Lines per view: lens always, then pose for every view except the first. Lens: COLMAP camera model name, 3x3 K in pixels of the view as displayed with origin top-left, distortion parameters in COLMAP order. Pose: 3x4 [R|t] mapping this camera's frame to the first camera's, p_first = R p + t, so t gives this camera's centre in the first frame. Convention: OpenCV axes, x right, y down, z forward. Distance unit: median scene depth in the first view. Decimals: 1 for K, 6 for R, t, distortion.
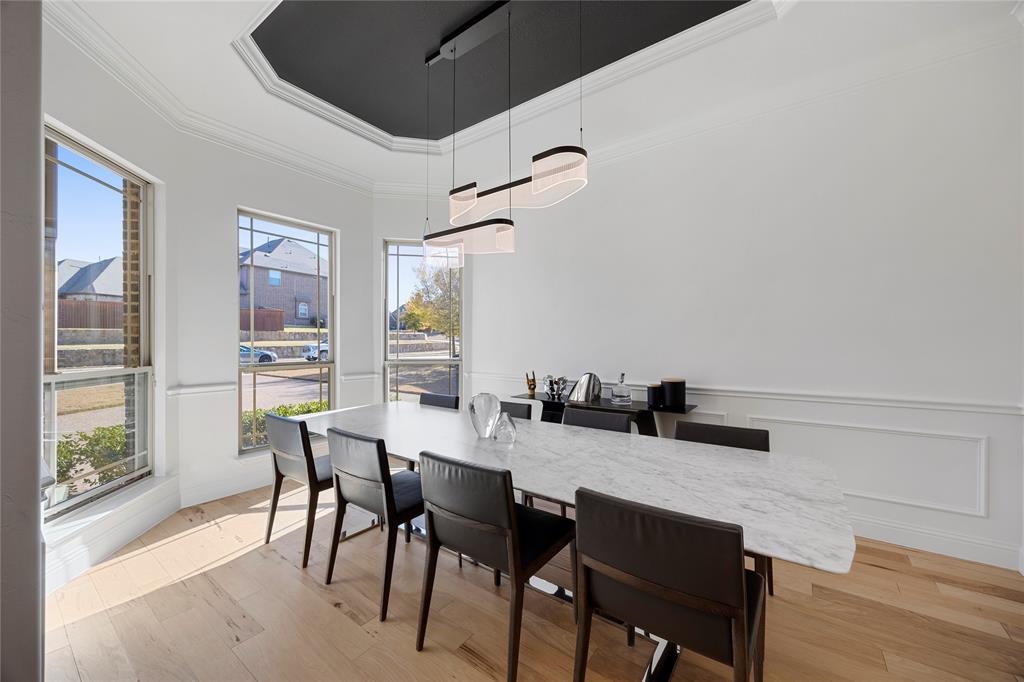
lens RADIAL K [[392.1, 0, 516.3], [0, 392.1, 344.3], [0, 0, 1]] dist [0.007052, 0.000727]
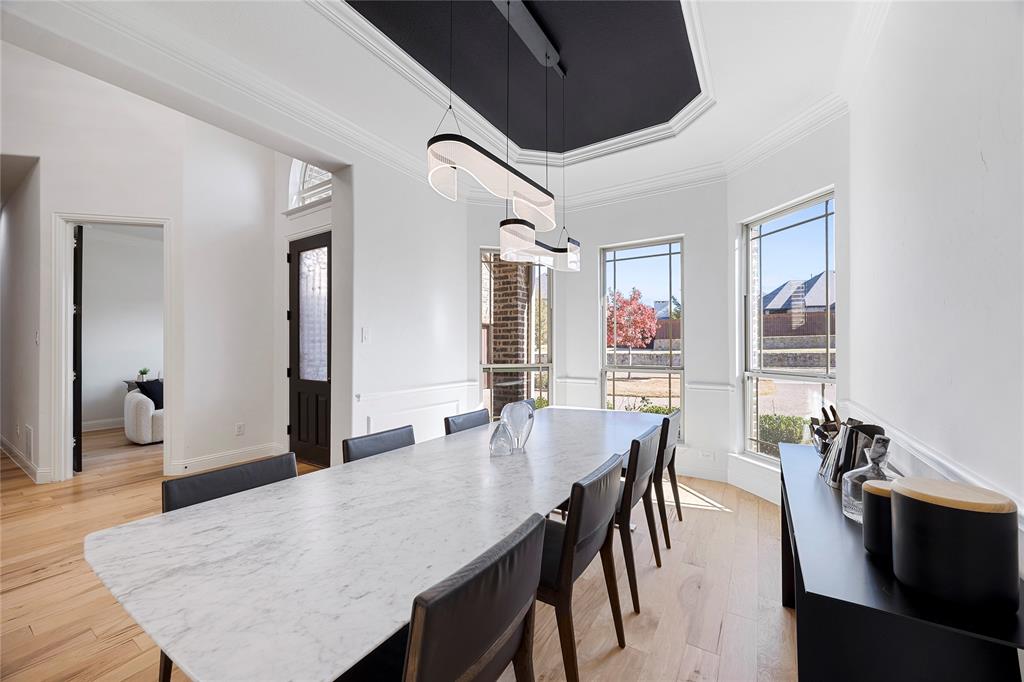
lens RADIAL K [[392.1, 0, 515.5], [0, 392.1, 343.2], [0, 0, 1]] dist [0.007052, 0.000727]
pose [[0.046115, -0.012700, -0.998855, 0.903505], [-0.001595, 0.999917, -0.012787, -0.010304], [0.998935, 0.002182, 0.046091, 0.961632]]
